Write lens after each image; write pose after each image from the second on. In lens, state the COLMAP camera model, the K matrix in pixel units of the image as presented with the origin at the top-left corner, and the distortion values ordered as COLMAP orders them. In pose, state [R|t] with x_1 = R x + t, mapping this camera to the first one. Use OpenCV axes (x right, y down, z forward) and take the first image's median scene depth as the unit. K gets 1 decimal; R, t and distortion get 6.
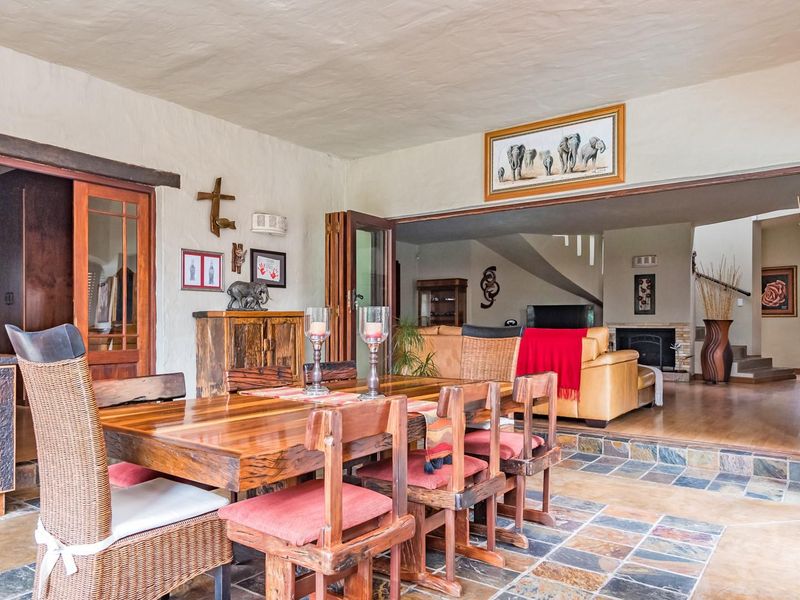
lens RADIAL K [[588.0, 0, 398.9], [0, 588.0, 300.3], [0, 0, 1]] dist [0.038939, -0.007464]
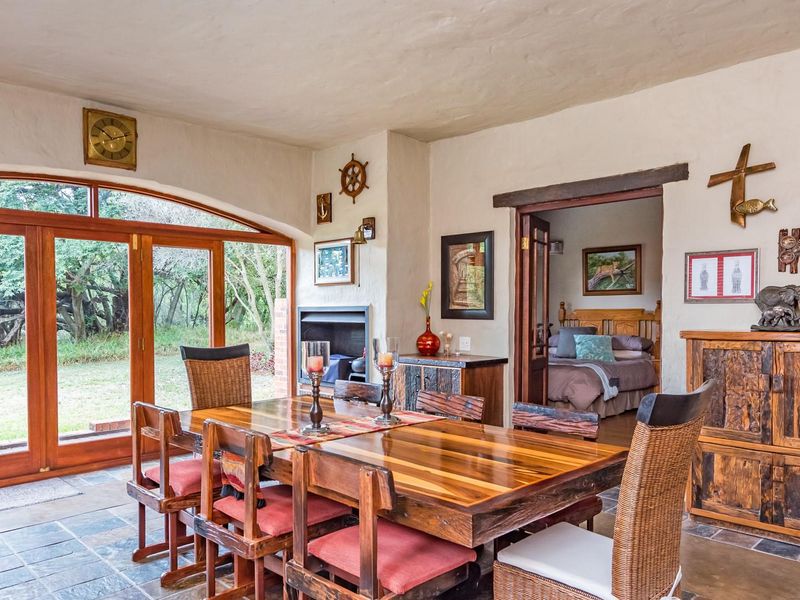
lens RADIAL K [[633.0, 0, 399.5], [0, 633.0, 307.5], [0, 0, 1]] dist [0.007173, 0.000444]
pose [[-0.161775, 0.000566, -0.986828, 0.547887], [0.034724, 0.999384, -0.005119, -0.019629], [0.986217, -0.035095, -0.161695, 0.716926]]
